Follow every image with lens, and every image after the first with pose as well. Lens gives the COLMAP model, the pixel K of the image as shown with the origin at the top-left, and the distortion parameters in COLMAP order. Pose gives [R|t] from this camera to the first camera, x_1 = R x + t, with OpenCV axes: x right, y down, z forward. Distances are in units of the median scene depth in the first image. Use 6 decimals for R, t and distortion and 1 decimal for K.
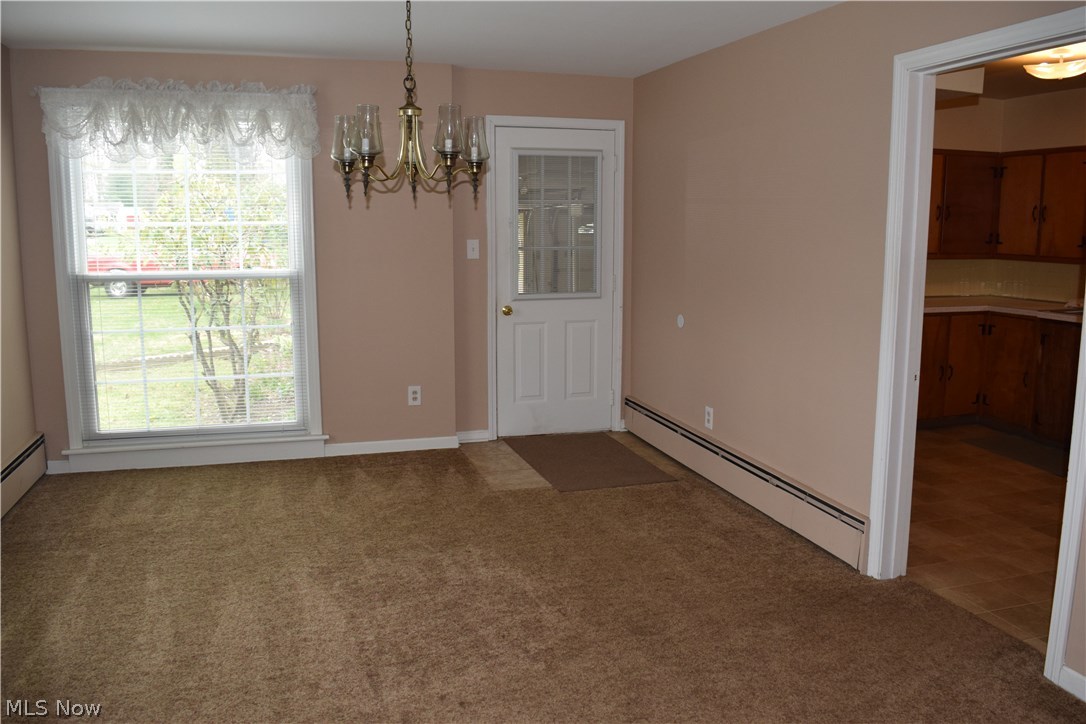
lens RADIAL K [[850.6, 0, 545.7], [0, 850.6, 355.2], [0, 0, 1]] dist [-0.089169, 0.008567]
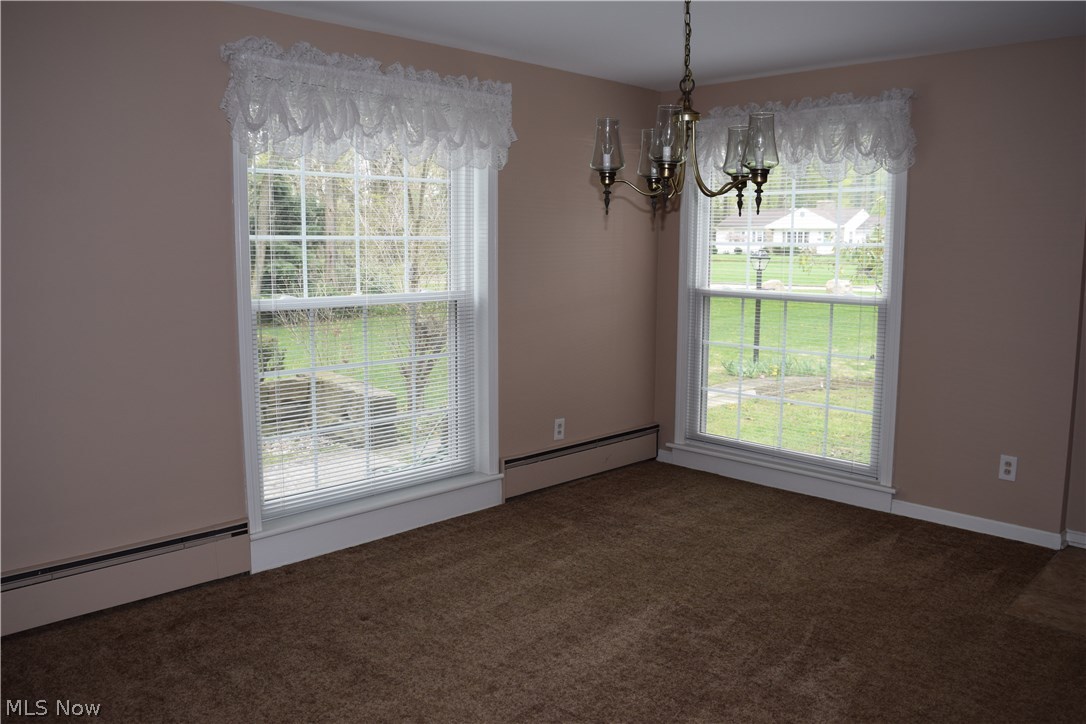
lens RADIAL K [[850.6, 0, 545.7], [0, 850.6, 355.2], [0, 0, 1]] dist [-0.089169, 0.008567]
pose [[0.468803, 0.112938, -0.876053, 0.373487], [-0.136422, 0.989150, 0.054515, -0.047721], [0.872704, 0.093956, 0.479123, 0.314805]]
